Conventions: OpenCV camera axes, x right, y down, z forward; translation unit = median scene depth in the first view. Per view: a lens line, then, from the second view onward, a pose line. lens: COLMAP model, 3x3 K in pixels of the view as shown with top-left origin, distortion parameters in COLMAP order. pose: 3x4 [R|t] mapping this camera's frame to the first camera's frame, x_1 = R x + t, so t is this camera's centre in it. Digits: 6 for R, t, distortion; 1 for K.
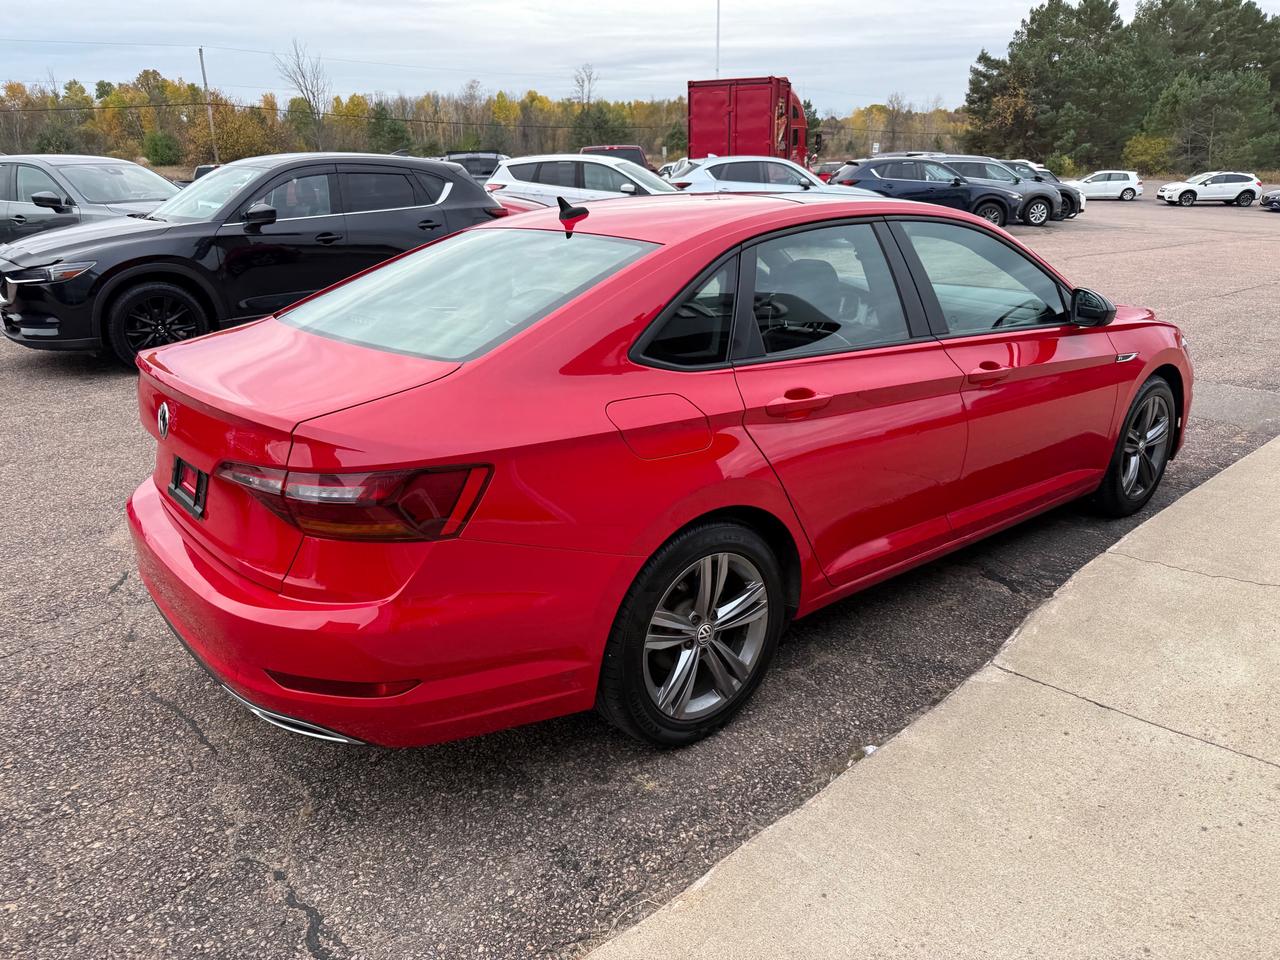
lens RADIAL K [[903.2, 0, 648.5], [0, 903.2, 486.0], [0, 0, 1]] dist [0.019373, -0.027584]
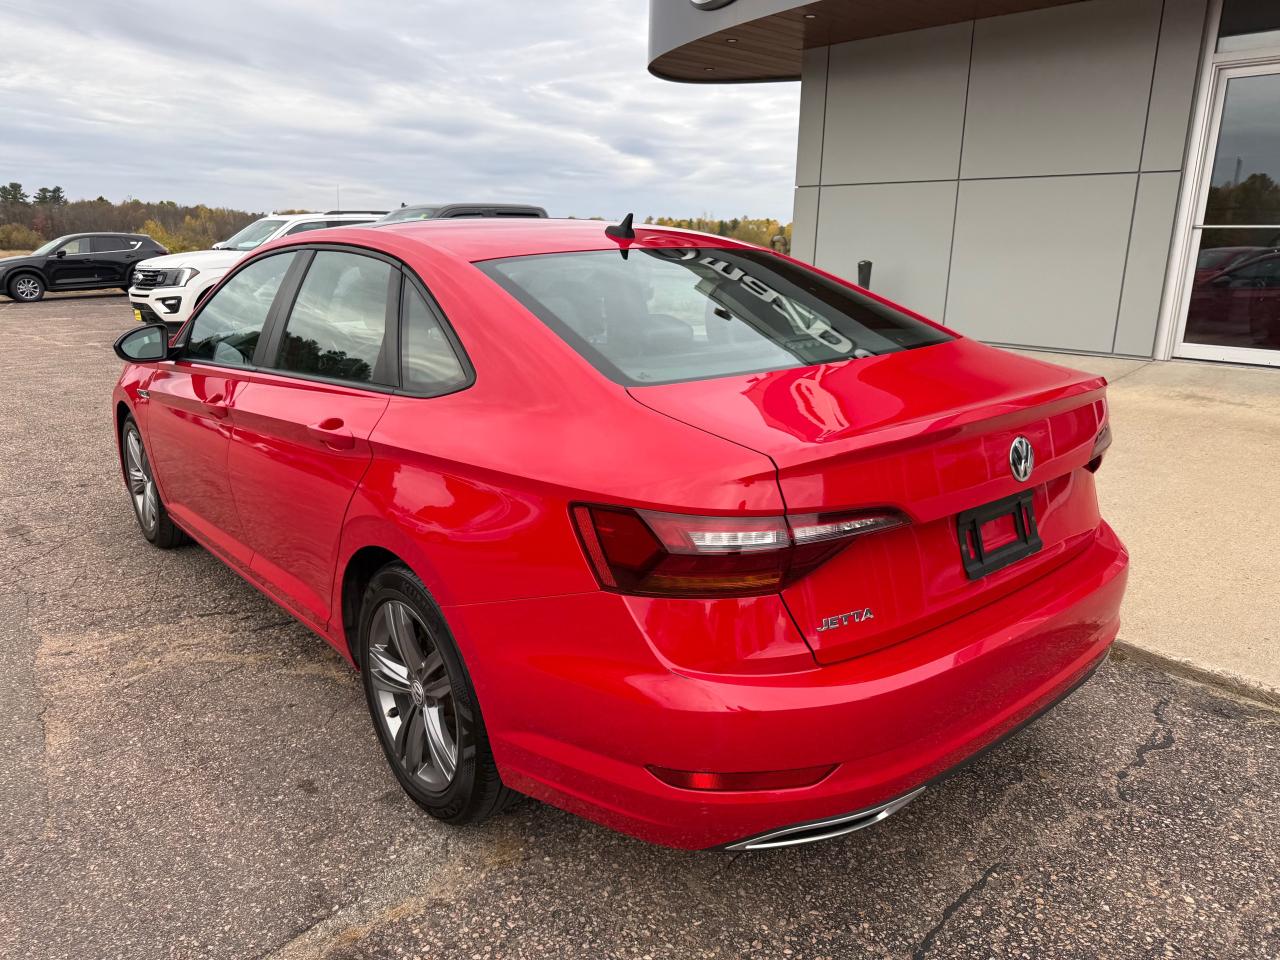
lens RADIAL K [[903.2, 0, 648.4], [0, 903.2, 491.1], [0, 0, 1]] dist [0.019373, -0.027584]
pose [[-0.006968, -0.258171, 0.966074, -0.117267], [0.331962, 0.910713, 0.245771, -0.031481], [-0.943267, 0.322412, 0.079357, 0.112045]]
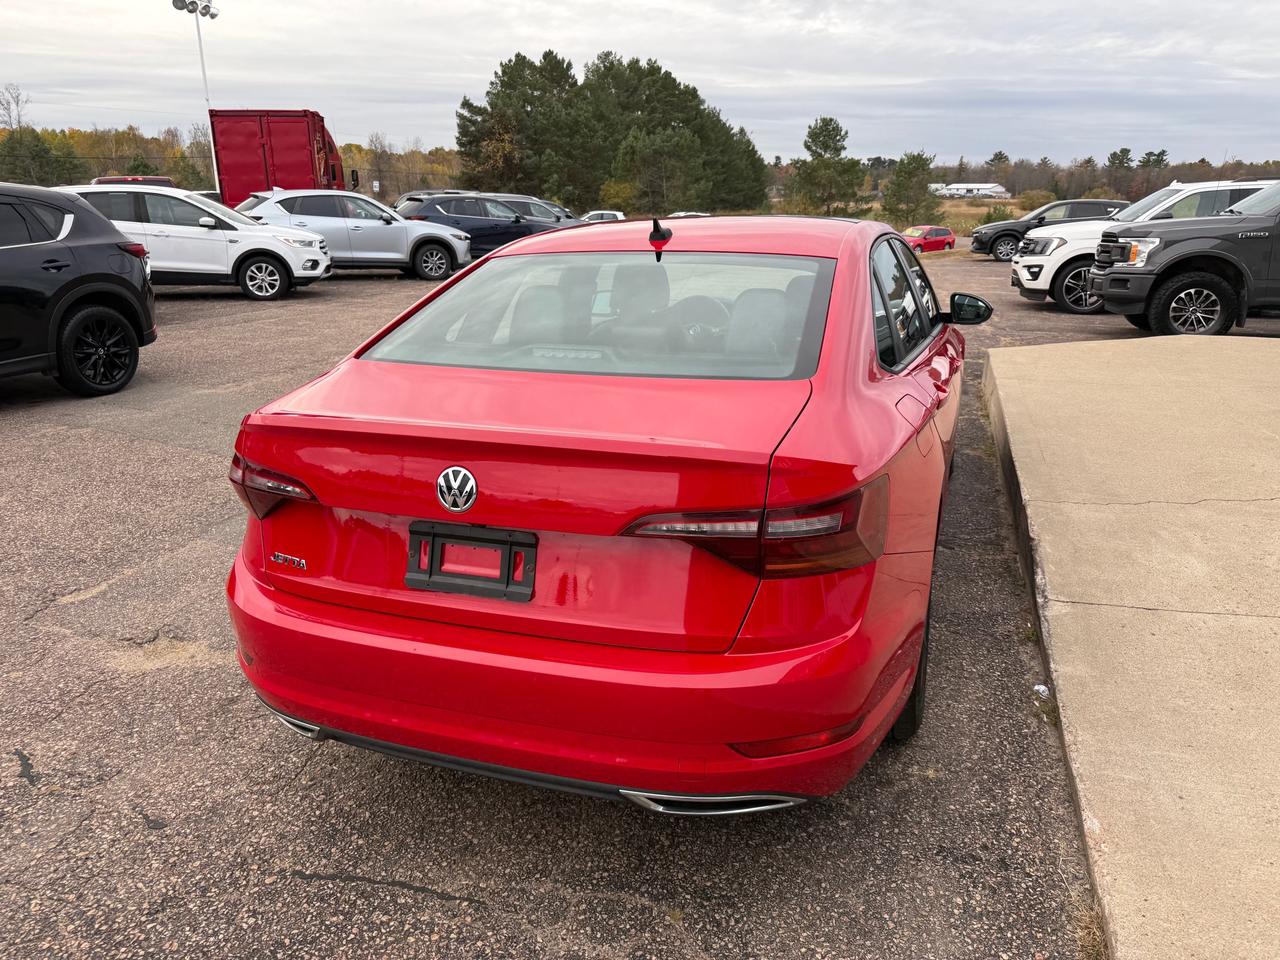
lens RADIAL K [[903.2, 0, 647.8], [0, 903.2, 476.5], [0, 0, 1]] dist [0.019373, -0.027584]
pose [[0.863823, -0.138035, 0.484516, -0.068389], [0.161209, 0.986901, -0.006251, -0.004563], [-0.477306, 0.083508, 0.874760, 0.020523]]
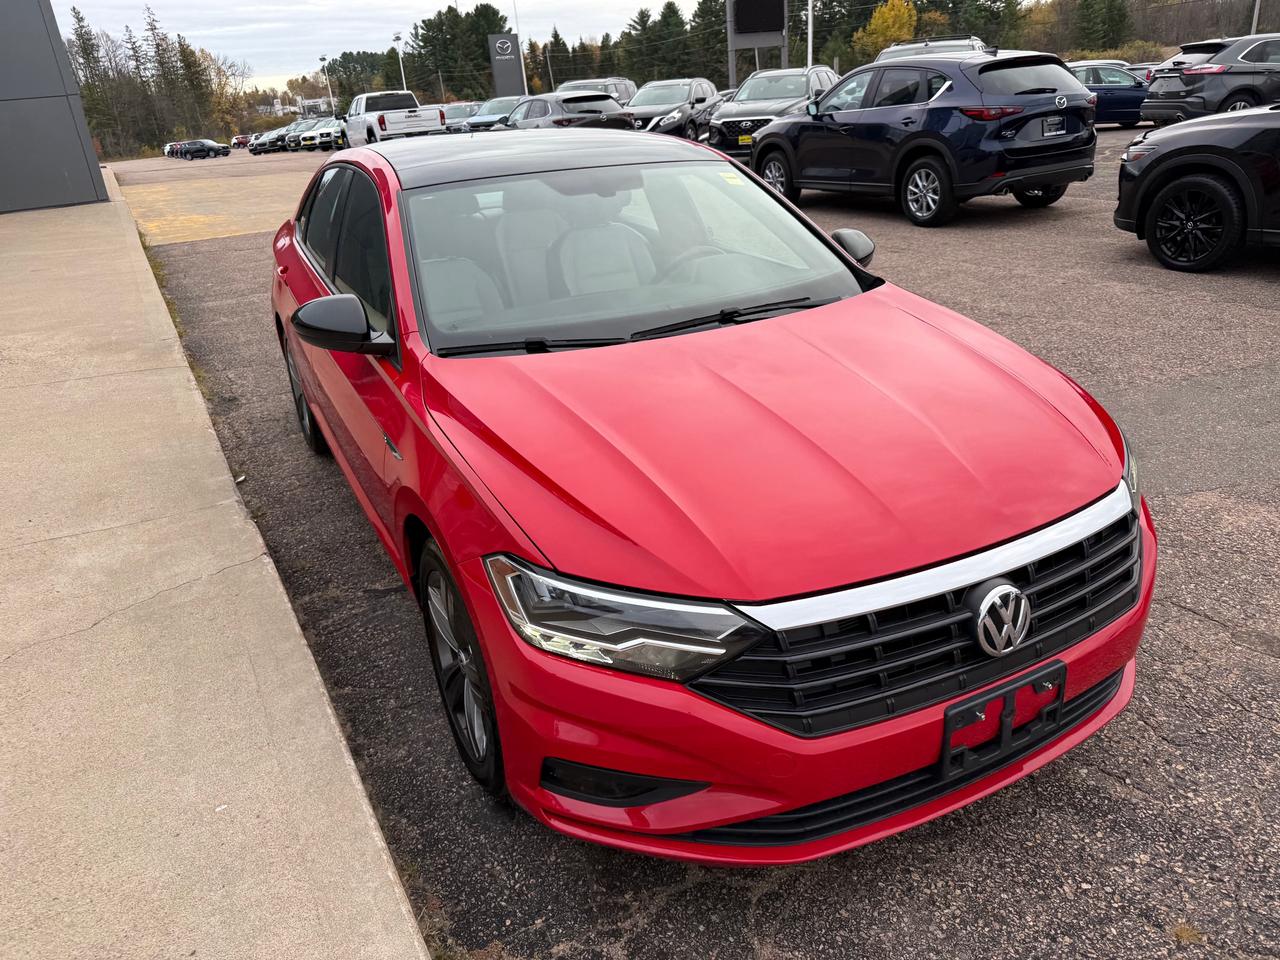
lens RADIAL K [[903.2, 0, 646.8], [0, 903.2, 483.6], [0, 0, 1]] dist [0.019373, -0.027584]
pose [[-0.220581, 0.414001, -0.883146, 0.154664], [-0.261319, 0.847262, 0.462448, -0.066968], [0.939711, 0.332790, -0.078703, 0.180615]]
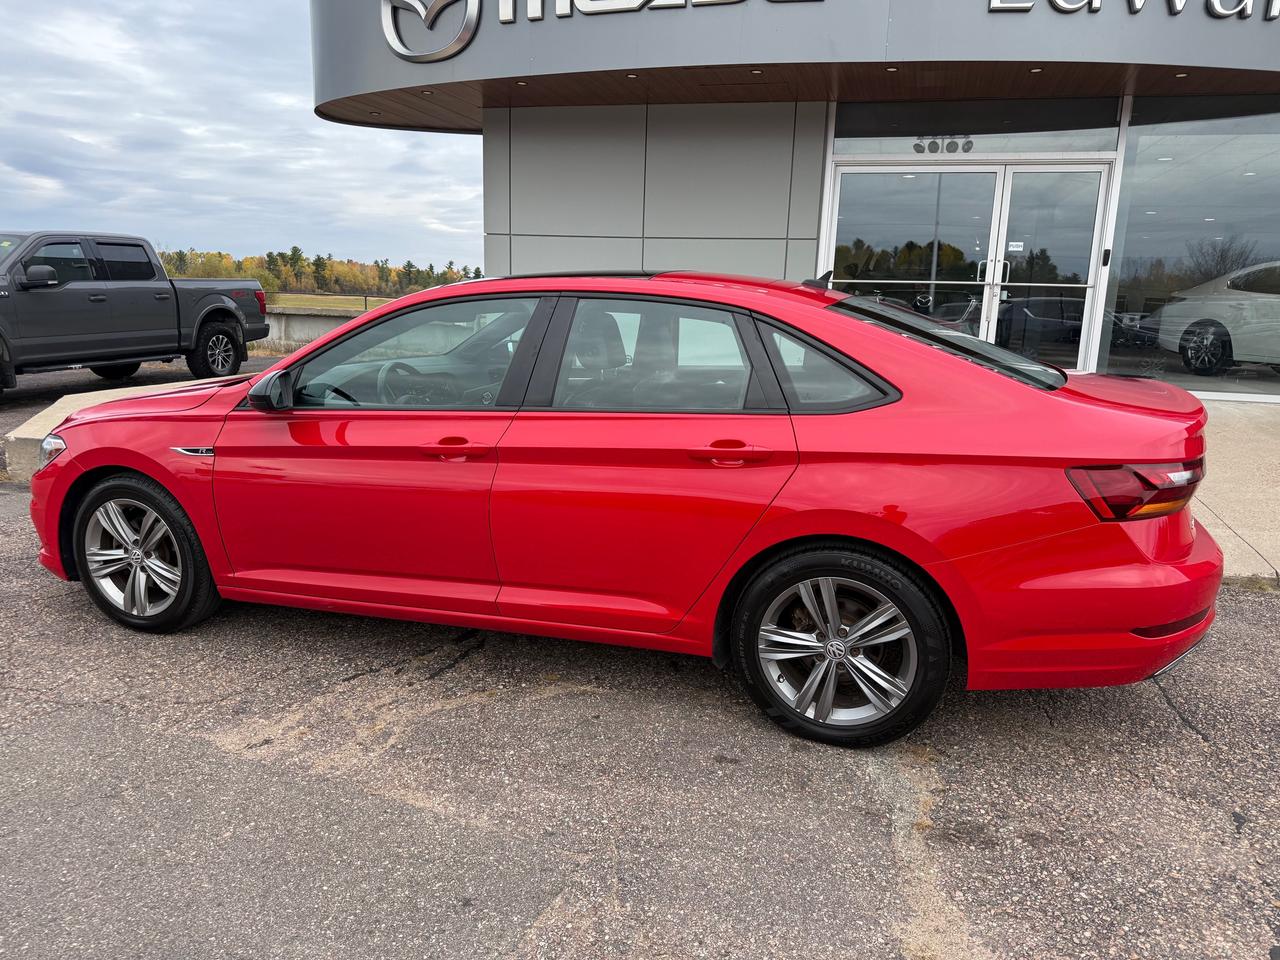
lens RADIAL K [[903.2, 0, 641.5], [0, 903.2, 478.2], [0, 0, 1]] dist [0.019373, -0.027584]
pose [[-0.532019, -0.178469, 0.827711, -0.111720], [0.267458, 0.892067, 0.364256, -0.064408], [-0.803382, 0.415169, -0.426863, 0.203827]]
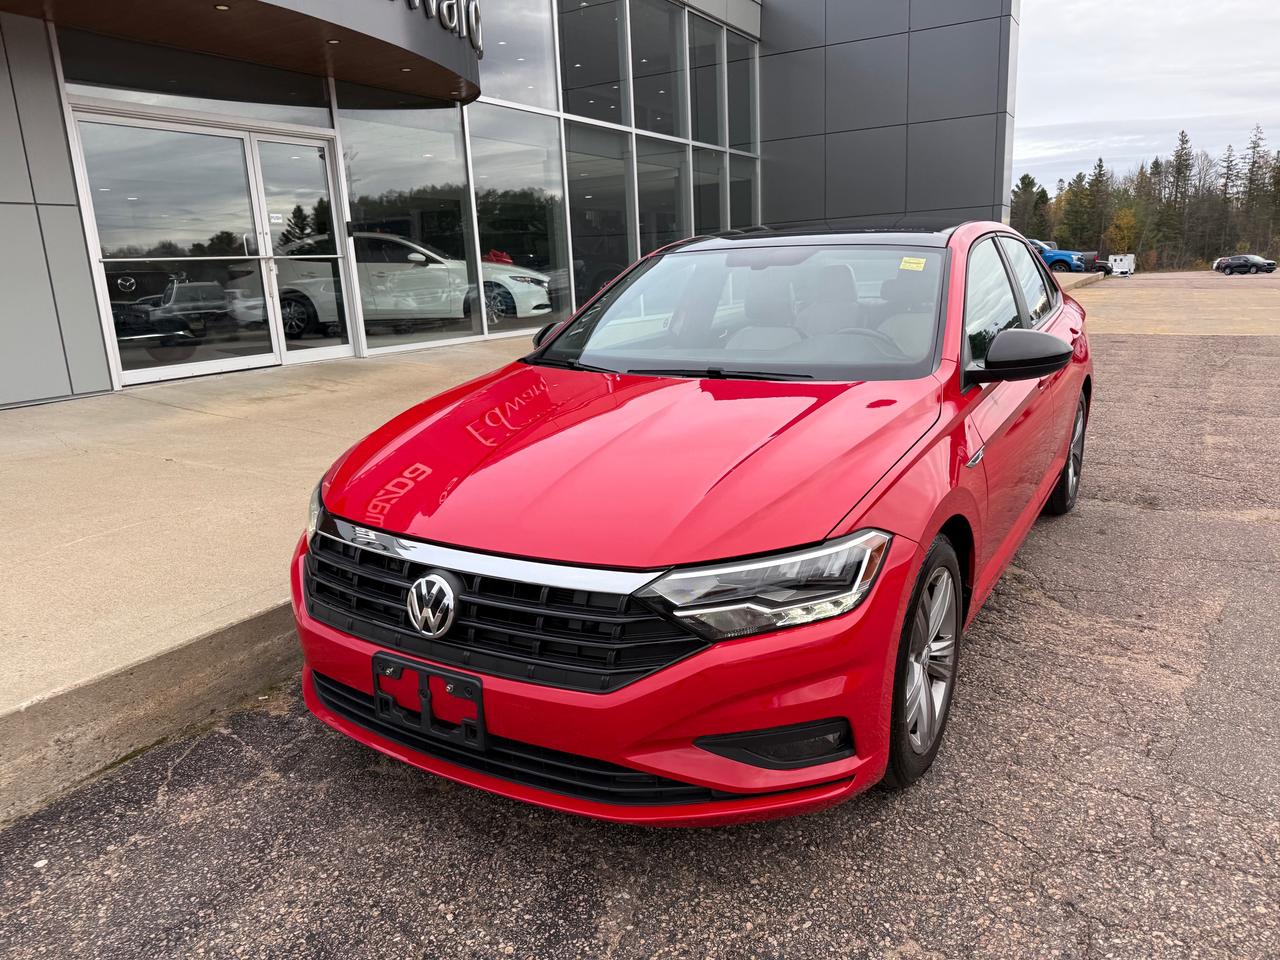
lens RADIAL K [[903.2, 0, 657.6], [0, 903.2, 481.1], [0, 0, 1]] dist [0.019373, -0.027584]
pose [[-0.946300, 0.120995, -0.299795, 0.095842], [-0.061509, 0.843001, 0.534384, -0.085597], [0.317385, 0.524127, -0.790289, 0.266364]]
